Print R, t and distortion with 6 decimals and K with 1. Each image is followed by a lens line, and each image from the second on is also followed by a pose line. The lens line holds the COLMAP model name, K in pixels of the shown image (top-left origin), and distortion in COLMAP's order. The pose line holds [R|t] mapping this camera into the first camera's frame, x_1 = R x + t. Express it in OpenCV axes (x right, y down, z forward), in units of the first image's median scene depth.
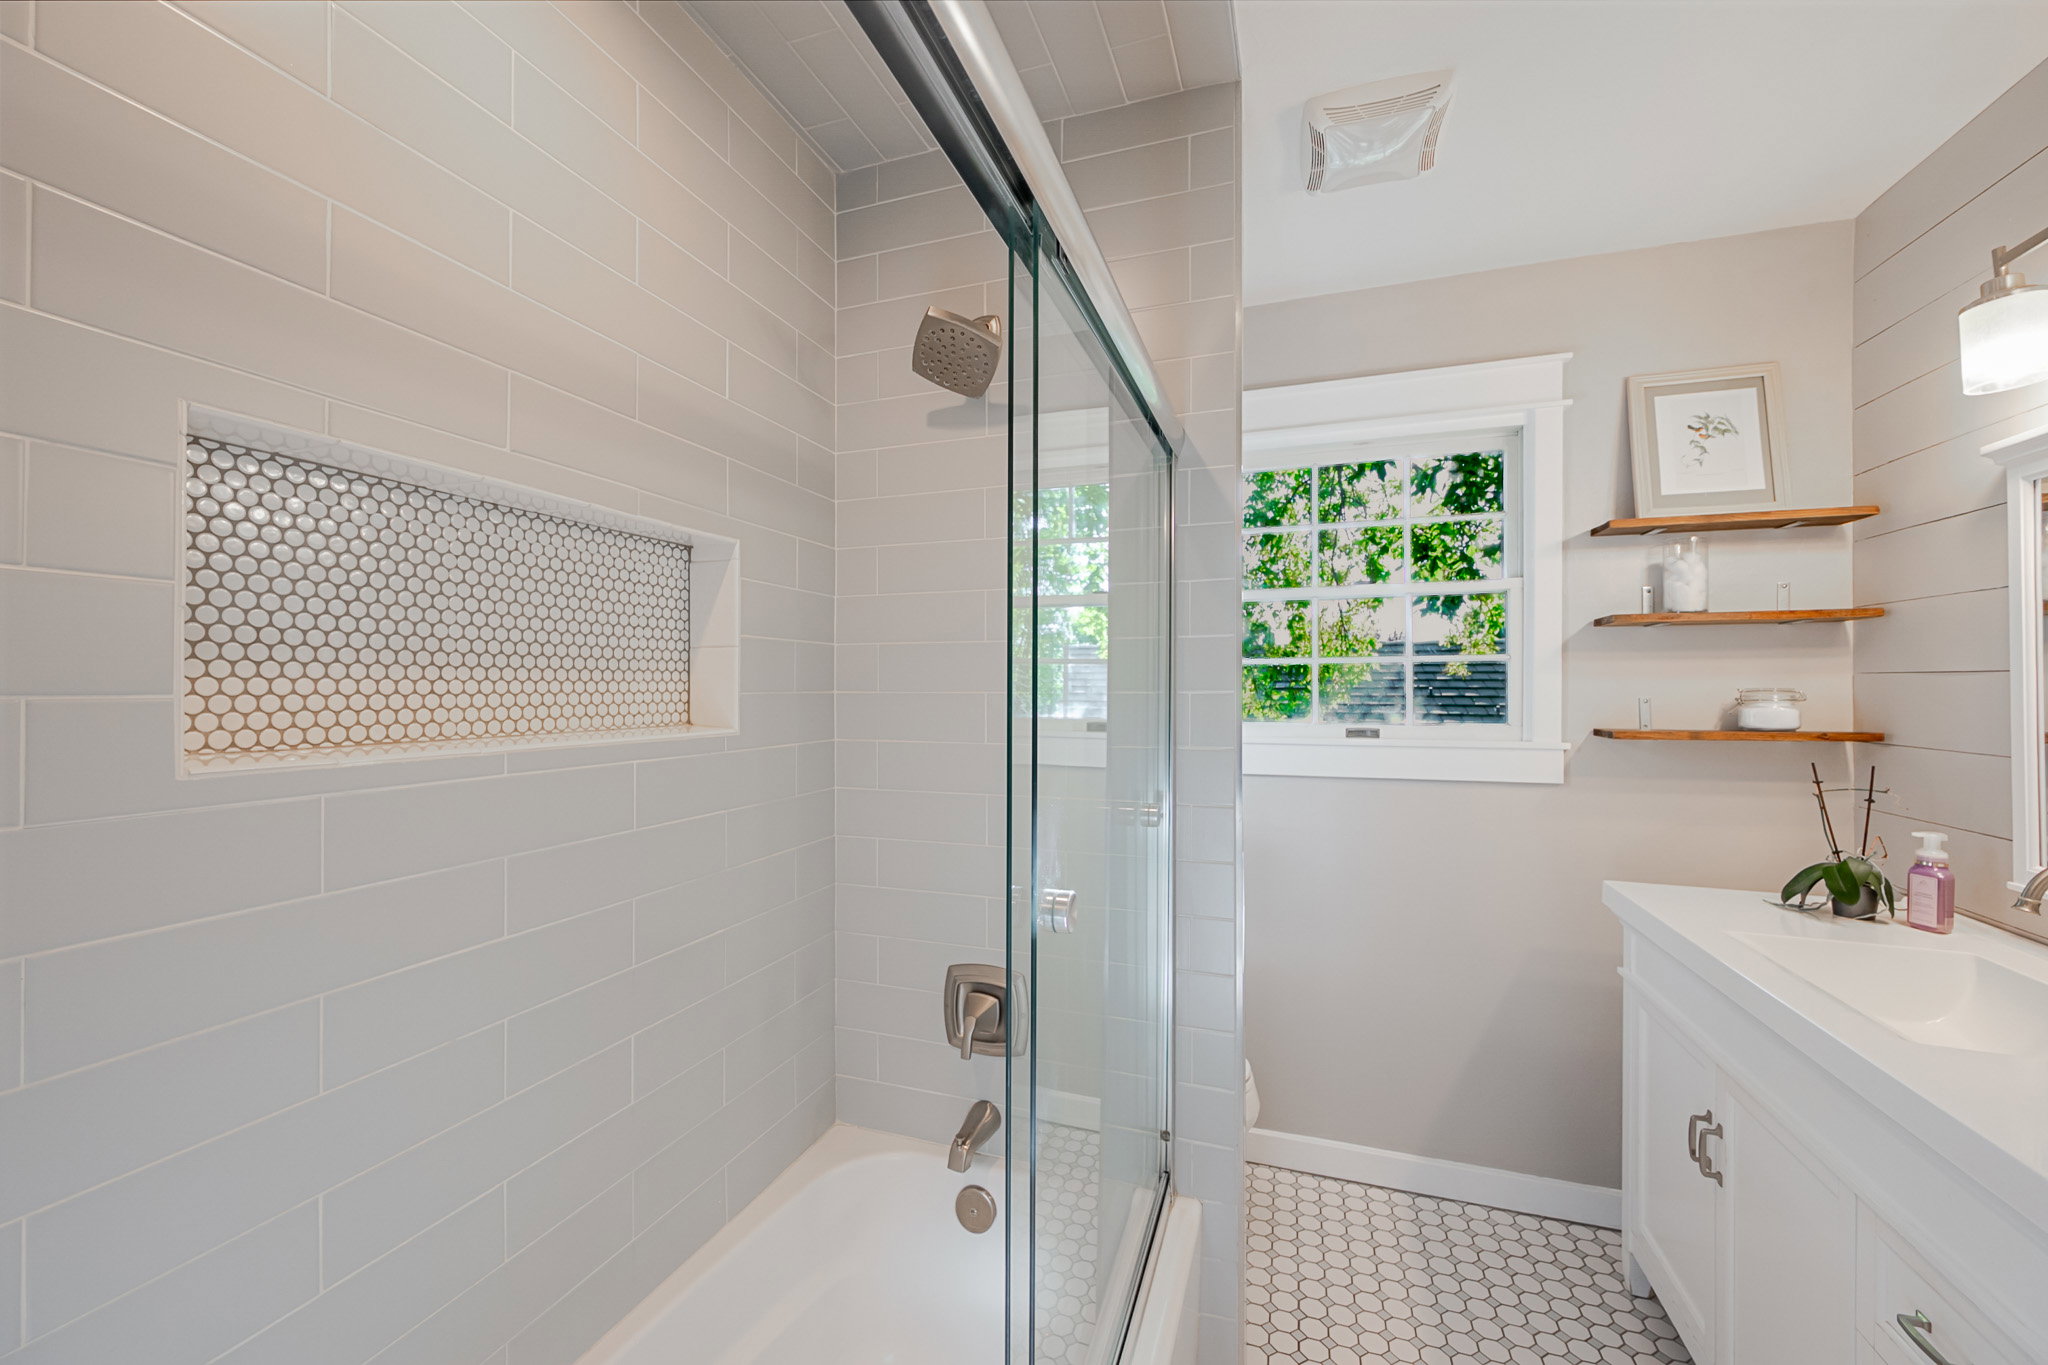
lens RADIAL K [[801.4, 0, 1022.0], [0, 801.4, 682.3], [0, 0, 1]] dist [-0.005402, 0.000867]
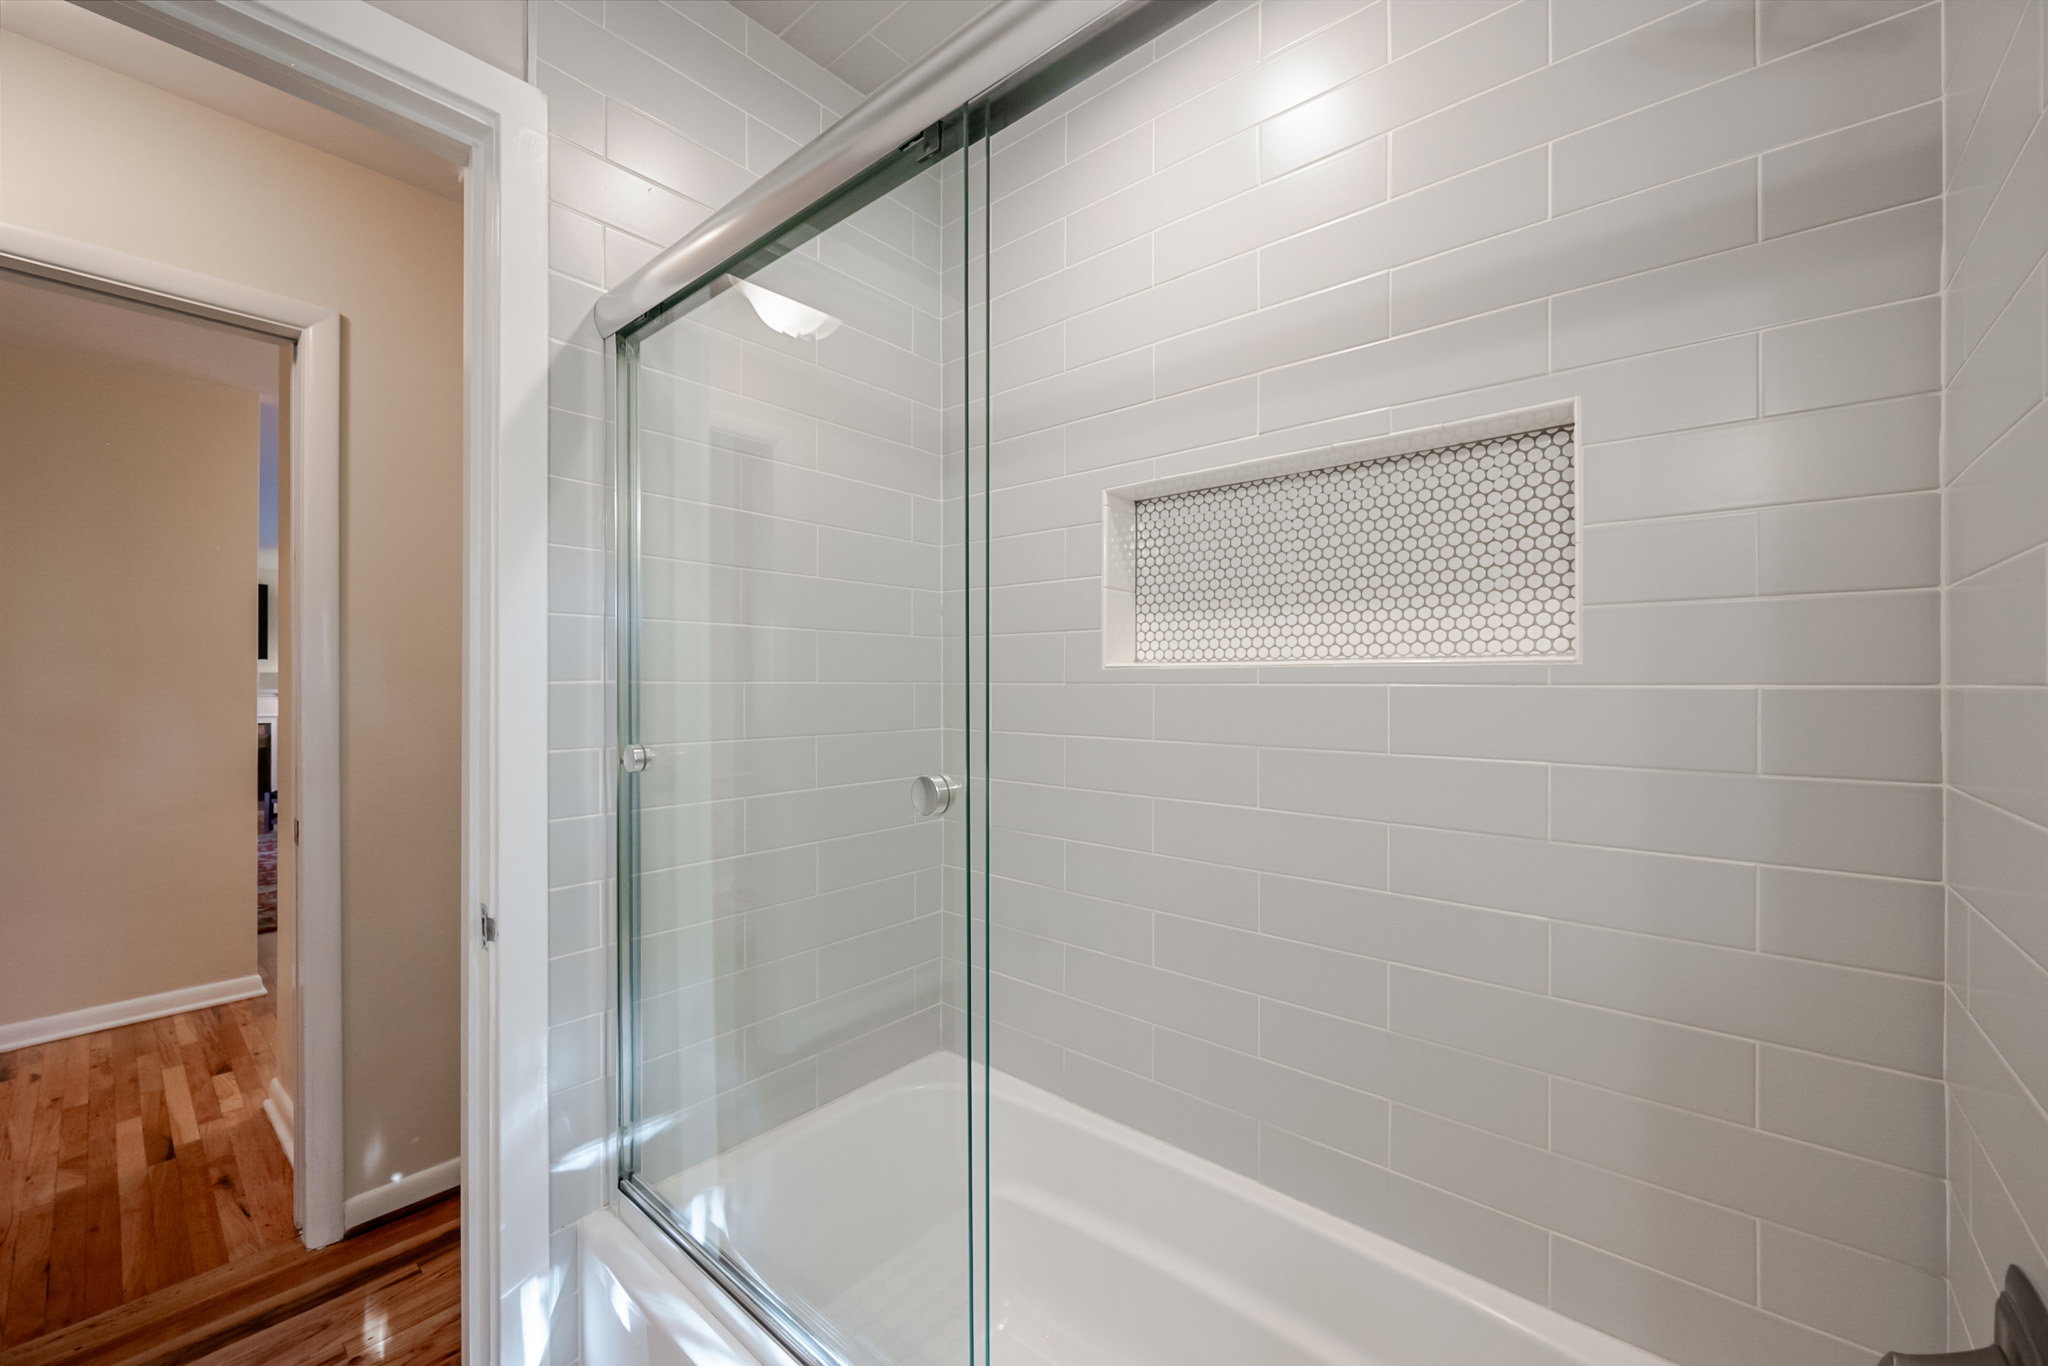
lens RADIAL K [[801.4, 0, 1024.0], [0, 801.4, 687.7], [0, 0, 1]] dist [-0.005402, 0.000867]
pose [[-0.361205, -0.006510, -0.932464, 0.525883], [-0.002423, 0.999979, -0.006043, 0.097811], [0.932483, 0.000077, -0.361213, 0.824613]]
